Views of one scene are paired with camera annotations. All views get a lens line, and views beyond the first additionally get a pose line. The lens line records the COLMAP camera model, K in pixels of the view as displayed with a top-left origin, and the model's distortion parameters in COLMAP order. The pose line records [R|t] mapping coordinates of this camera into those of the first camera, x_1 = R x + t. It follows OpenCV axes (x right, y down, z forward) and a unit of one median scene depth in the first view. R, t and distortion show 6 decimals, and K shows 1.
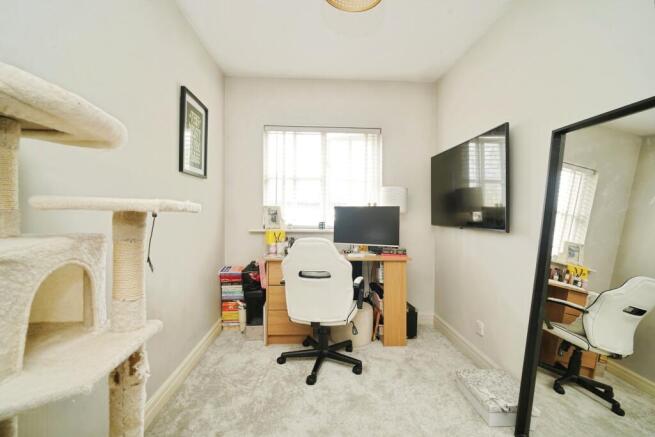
lens RADIAL K [[308.0, 0, 330.6], [0, 308.0, 214.2], [0, 0, 1]] dist [-0.001480, -0.001030]
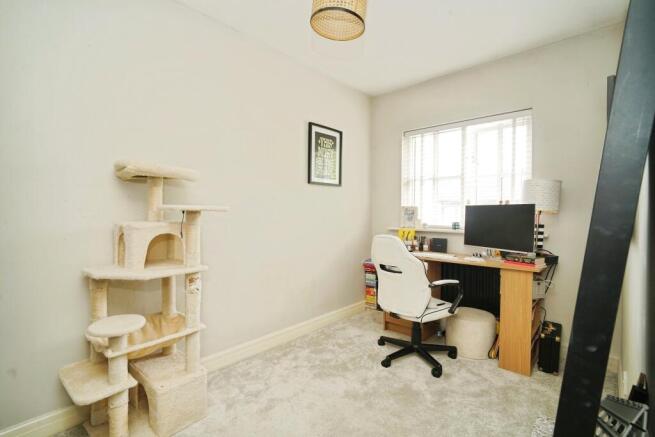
lens RADIAL K [[308.0, 0, 329.7], [0, 308.0, 218.5], [0, 0, 1]] dist [-0.001480, -0.001030]
pose [[0.701040, 0.009604, -0.713058, 0.409664], [-0.002882, 0.999939, 0.010635, 0.005162], [0.713117, -0.005400, 0.701025, 0.057555]]
